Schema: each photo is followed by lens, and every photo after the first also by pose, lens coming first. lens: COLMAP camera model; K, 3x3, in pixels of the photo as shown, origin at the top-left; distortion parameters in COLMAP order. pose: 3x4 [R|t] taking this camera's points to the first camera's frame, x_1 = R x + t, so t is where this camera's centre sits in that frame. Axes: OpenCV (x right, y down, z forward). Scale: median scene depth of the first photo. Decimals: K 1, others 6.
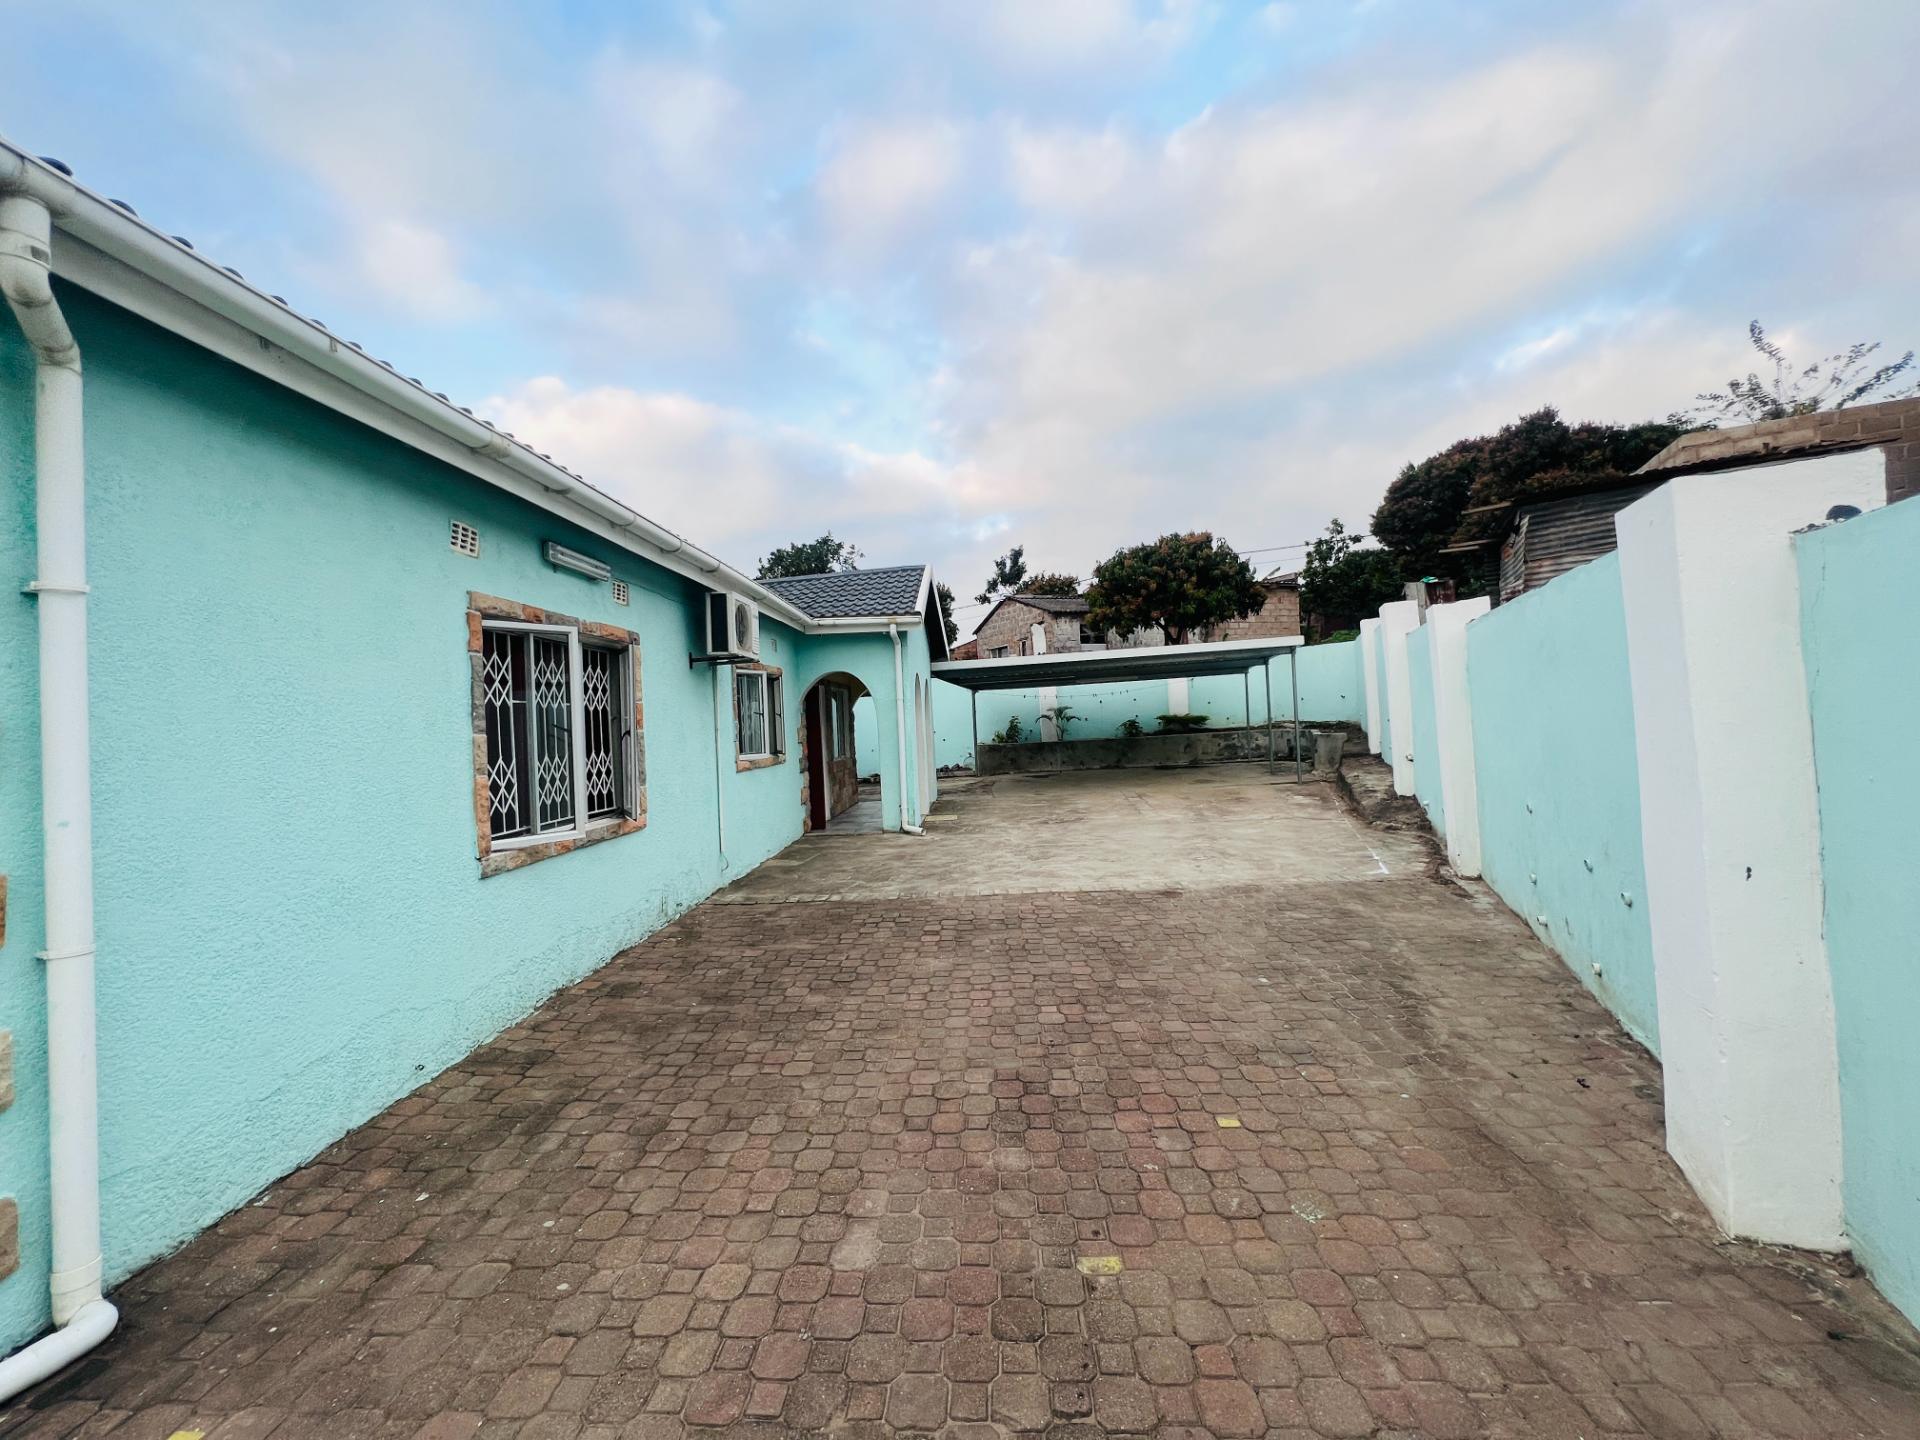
lens RADIAL K [[767.3, 0, 949.4], [0, 767.3, 721.0], [0, 0, 1]] dist [-0.002028, 0.000450]
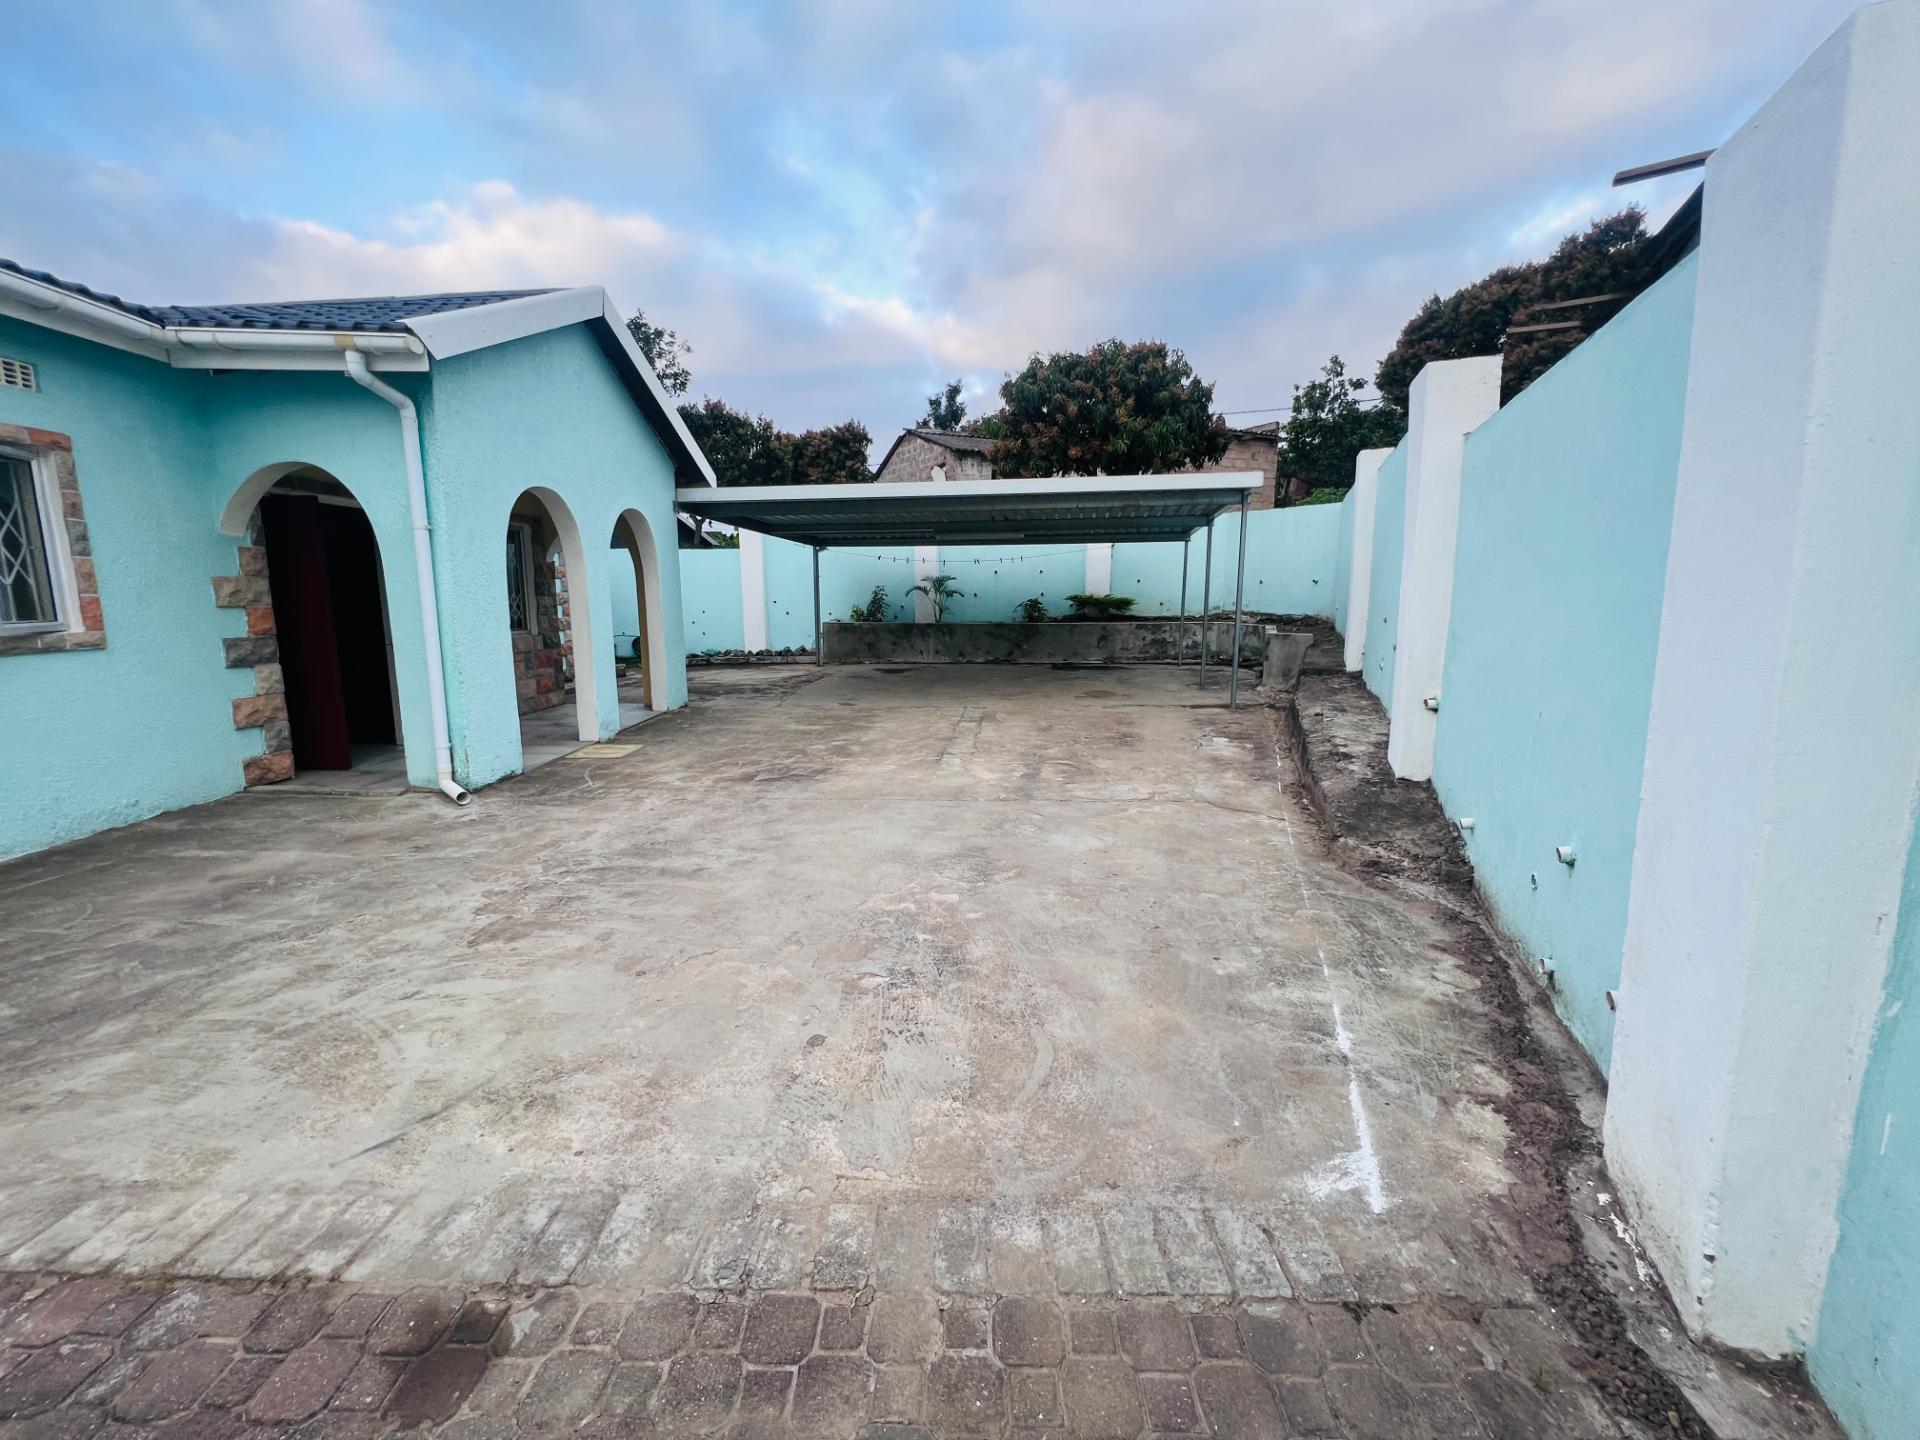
lens RADIAL K [[767.3, 0, 947.1], [0, 767.3, 717.3], [0, 0, 1]] dist [-0.002028, 0.000450]
pose [[0.998199, 0.046236, 0.038229, 0.268531], [-0.051754, 0.985935, 0.158917, -0.004206], [-0.030344, -0.160609, 0.986552, 0.513224]]
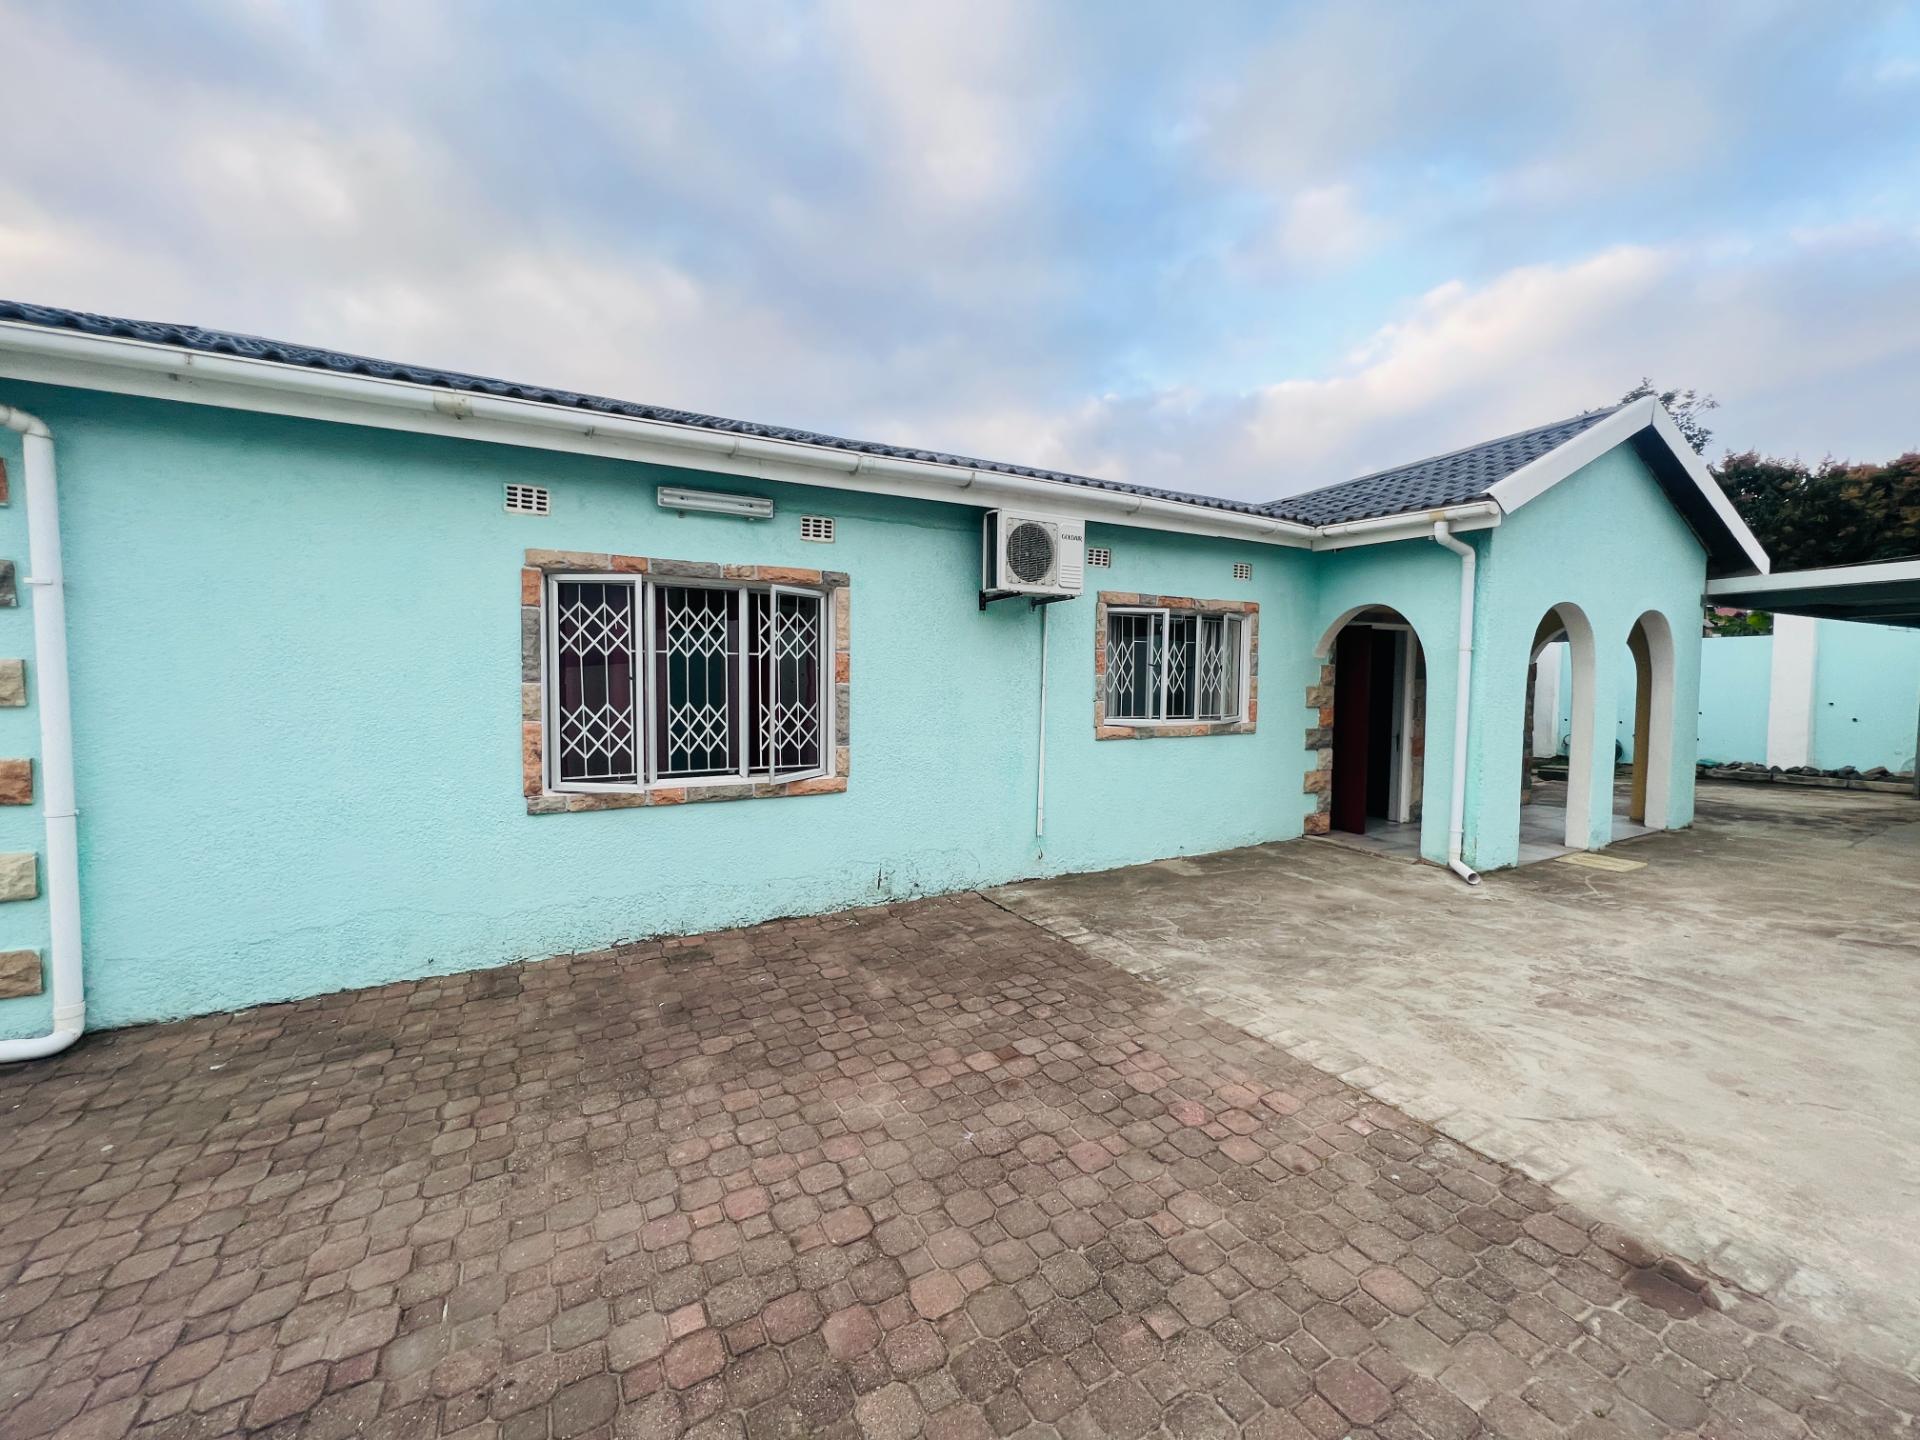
lens RADIAL K [[767.3, 0, 959.1], [0, 767.3, 713.5], [0, 0, 1]] dist [-0.002028, 0.000450]
pose [[0.528810, 0.095709, -0.843327, 0.243574], [-0.031096, 0.995139, 0.093440, -0.022844], [0.848171, -0.023188, 0.529215, 0.369956]]
